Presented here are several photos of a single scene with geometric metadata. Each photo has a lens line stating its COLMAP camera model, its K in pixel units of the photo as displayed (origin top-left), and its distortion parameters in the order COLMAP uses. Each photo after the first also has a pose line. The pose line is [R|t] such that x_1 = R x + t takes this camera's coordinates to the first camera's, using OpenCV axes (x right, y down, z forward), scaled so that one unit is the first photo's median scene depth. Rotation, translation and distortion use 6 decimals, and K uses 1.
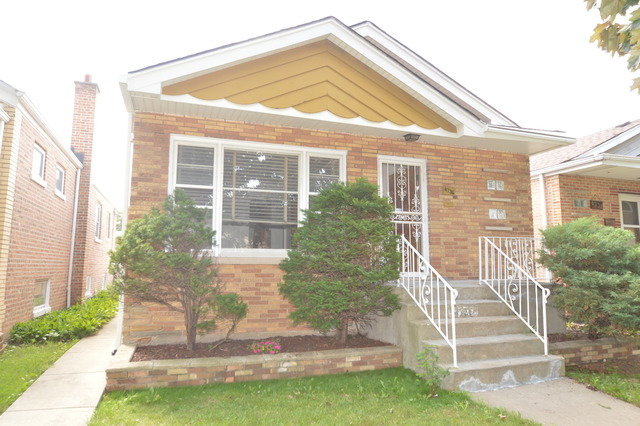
lens RADIAL K [[428.6, 0, 320.0], [0, 428.6, 213.0], [0, 0, 1]] dist [-0.031398, -0.000441]
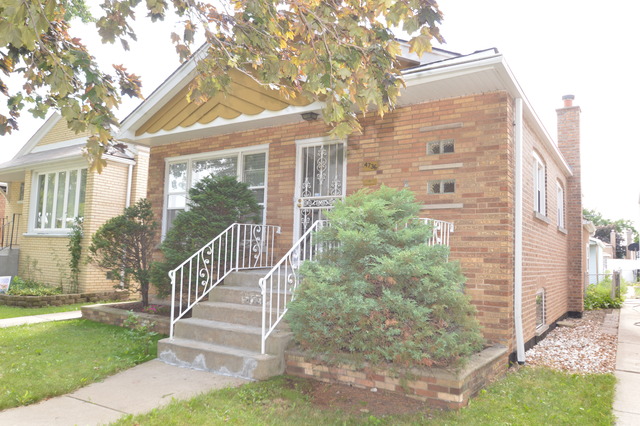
lens RADIAL K [[479.4, 0, 320.0], [0, 479.4, 213.0], [0, 0, 1]] dist [-0.037917, -0.000095]
pose [[0.599686, -0.056765, -0.798219, 1.034255], [0.069124, 0.997427, -0.019000, 0.053402], [0.797244, -0.043782, 0.602067, 0.377228]]
